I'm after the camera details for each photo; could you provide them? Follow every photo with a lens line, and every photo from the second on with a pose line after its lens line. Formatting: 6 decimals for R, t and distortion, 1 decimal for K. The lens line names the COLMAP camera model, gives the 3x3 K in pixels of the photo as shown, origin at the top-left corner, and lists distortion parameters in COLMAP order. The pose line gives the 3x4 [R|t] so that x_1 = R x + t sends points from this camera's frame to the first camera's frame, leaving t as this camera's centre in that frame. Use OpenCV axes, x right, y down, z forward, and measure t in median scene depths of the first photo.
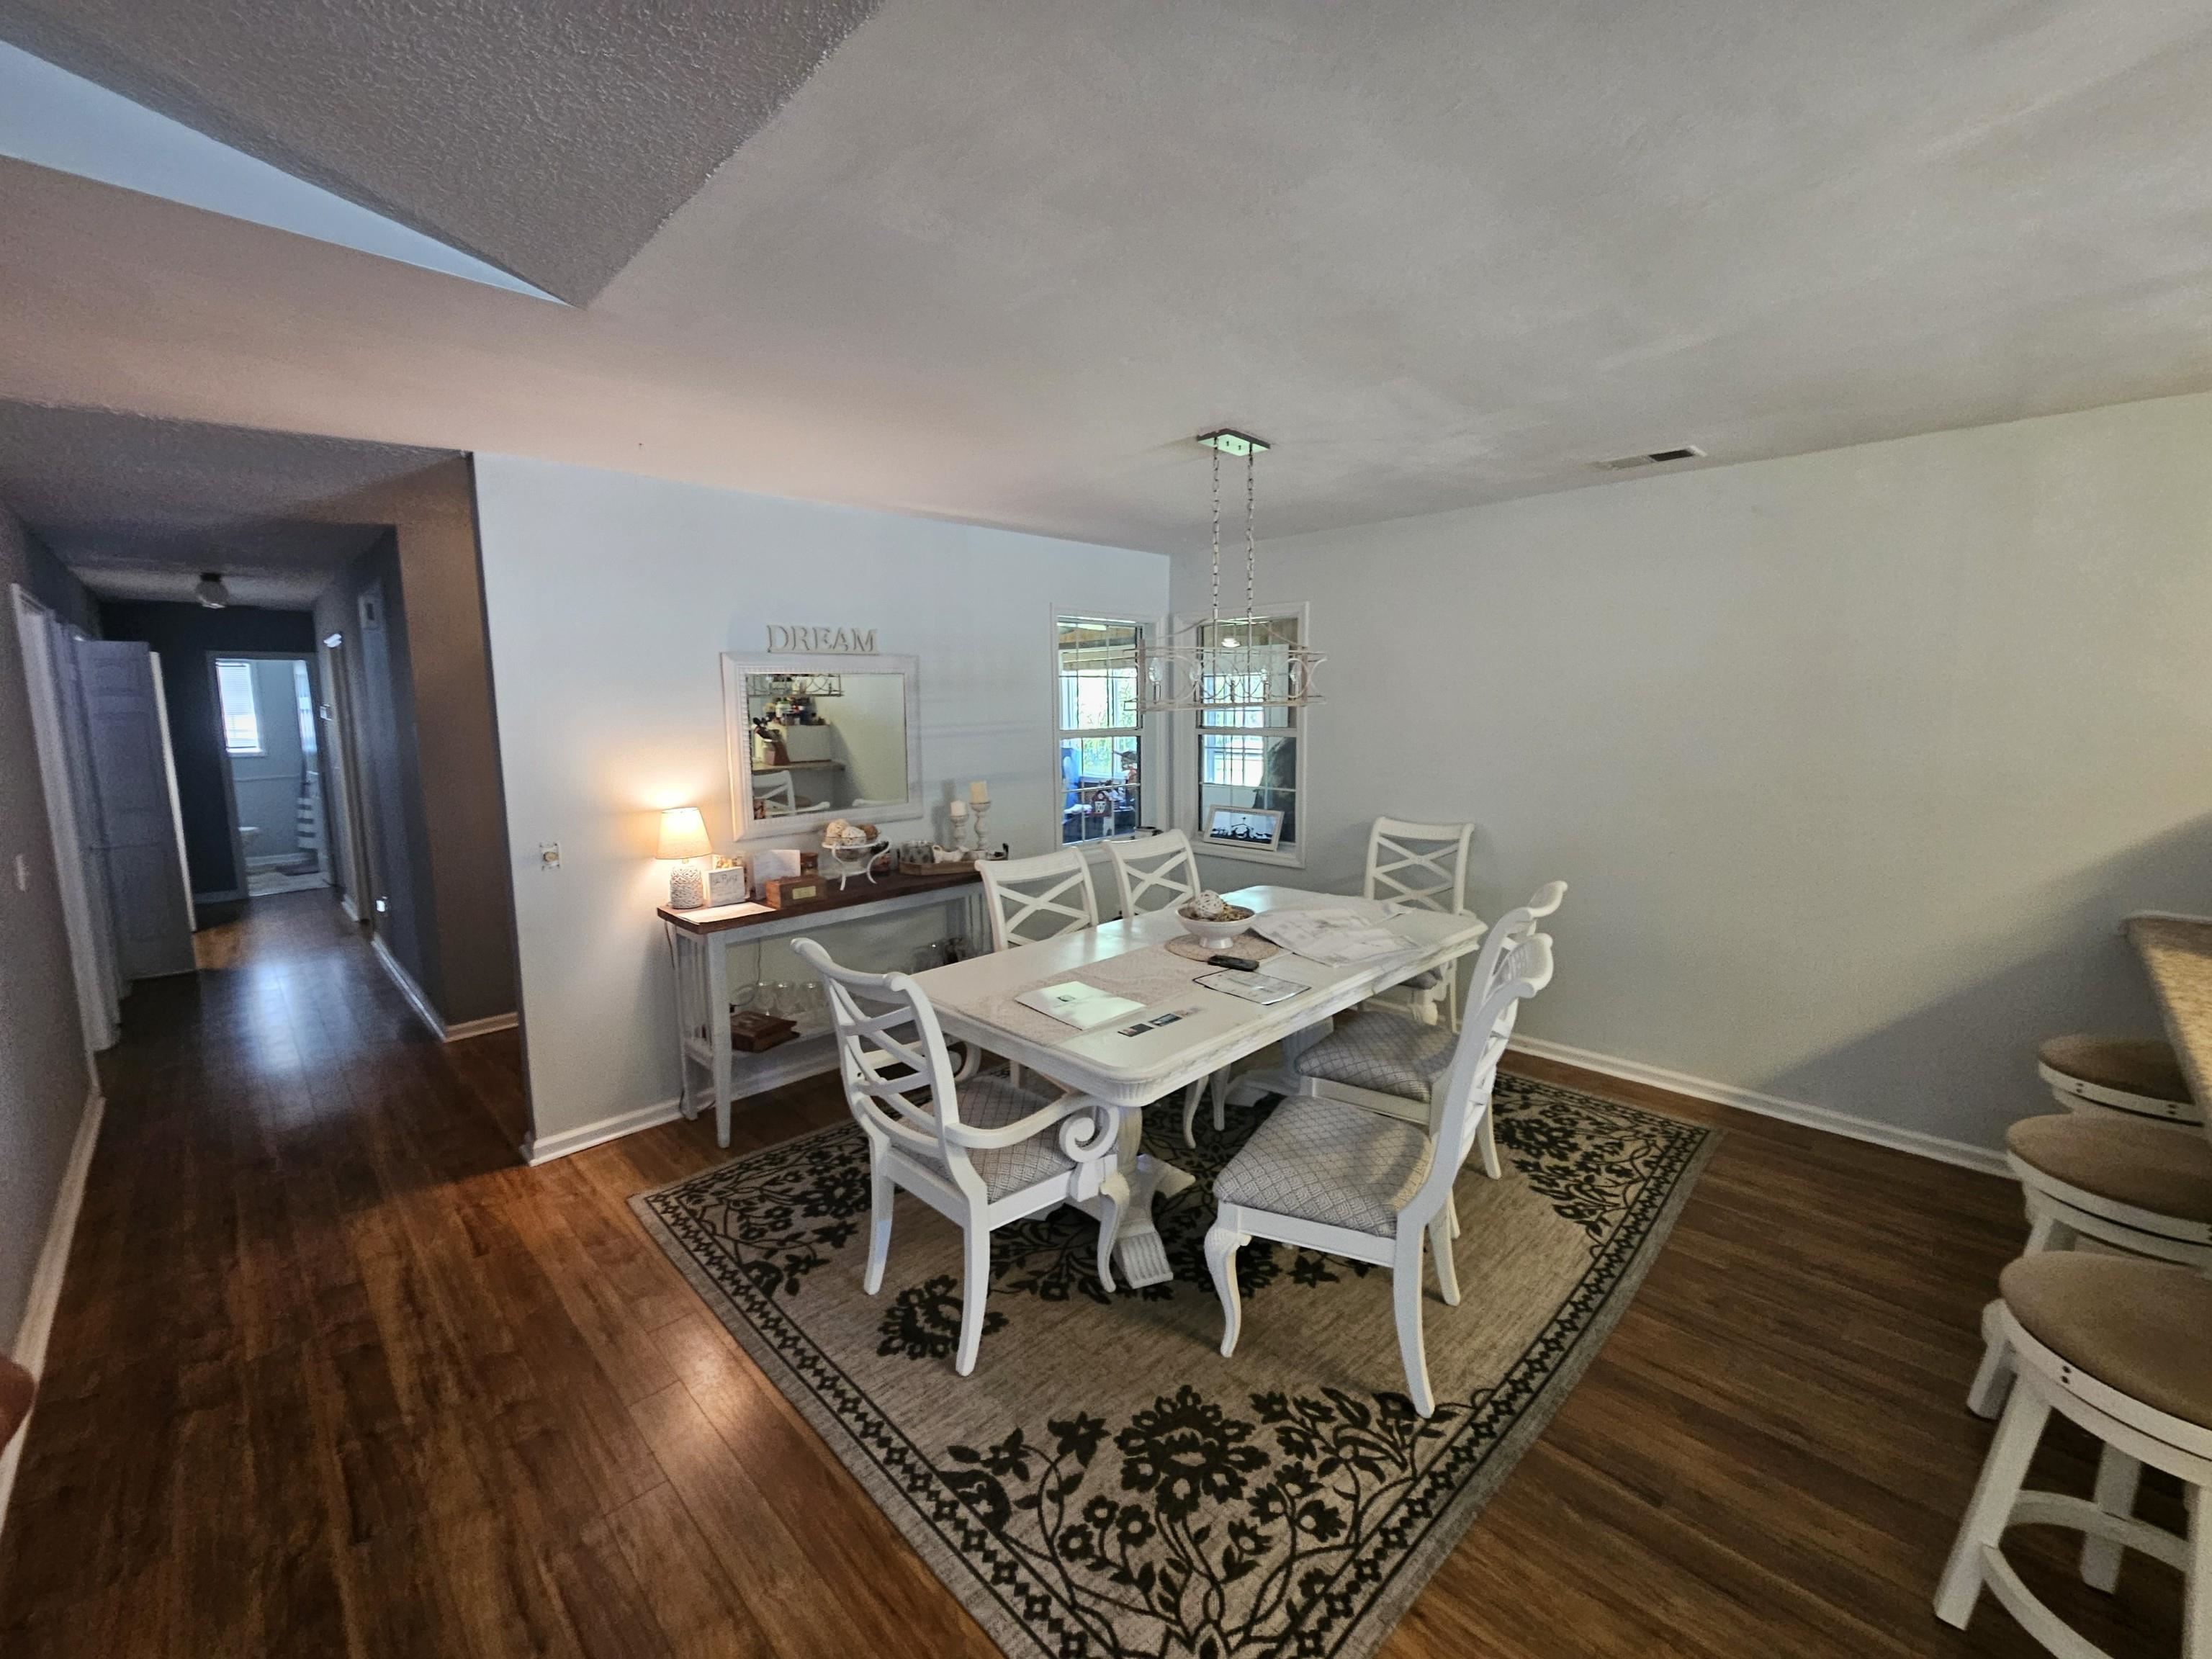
lens RADIAL K [[909.5, 0, 1116.5], [0, 909.5, 811.8], [0, 0, 1]] dist [-0.001945, -0.000327]
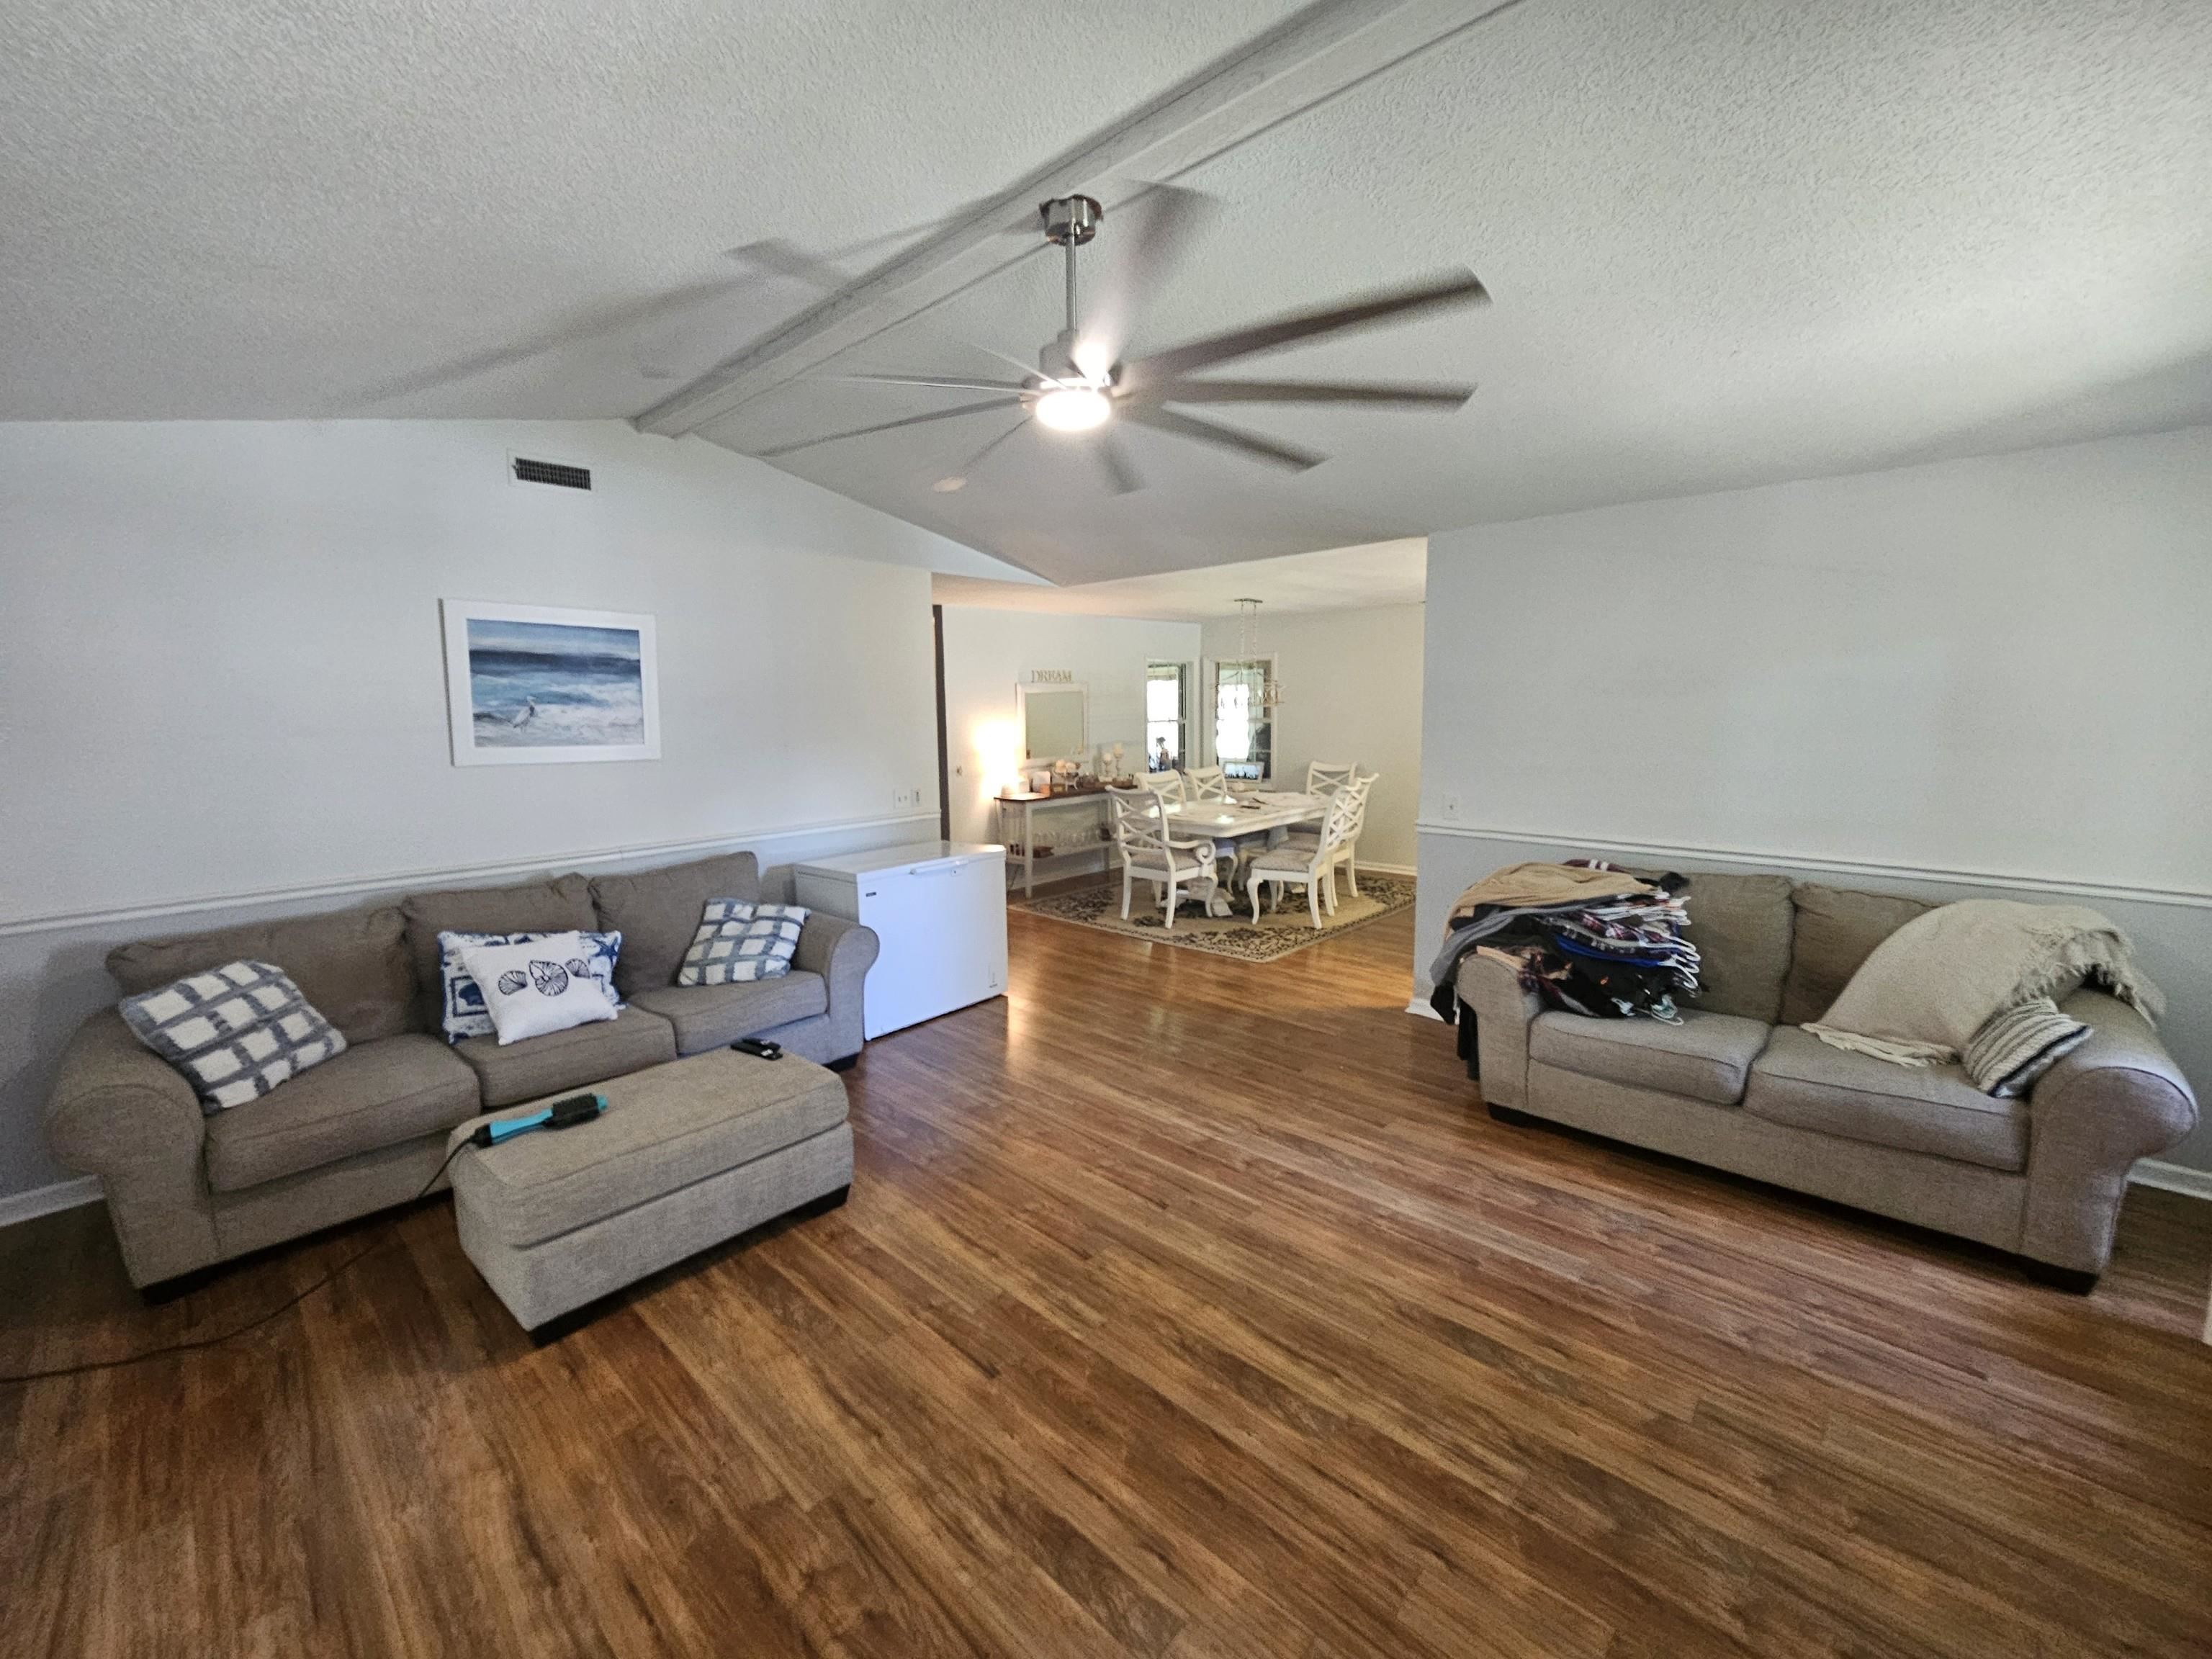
lens RADIAL K [[909.5, 0, 1087.3], [0, 909.5, 834.2], [0, 0, 1]] dist [-0.001945, -0.000327]
pose [[0.999905, -0.003631, 0.013290, -0.255979], [0.003331, 0.999741, 0.022519, 0.127895], [-0.013368, -0.022473, 0.999658, -1.087534]]
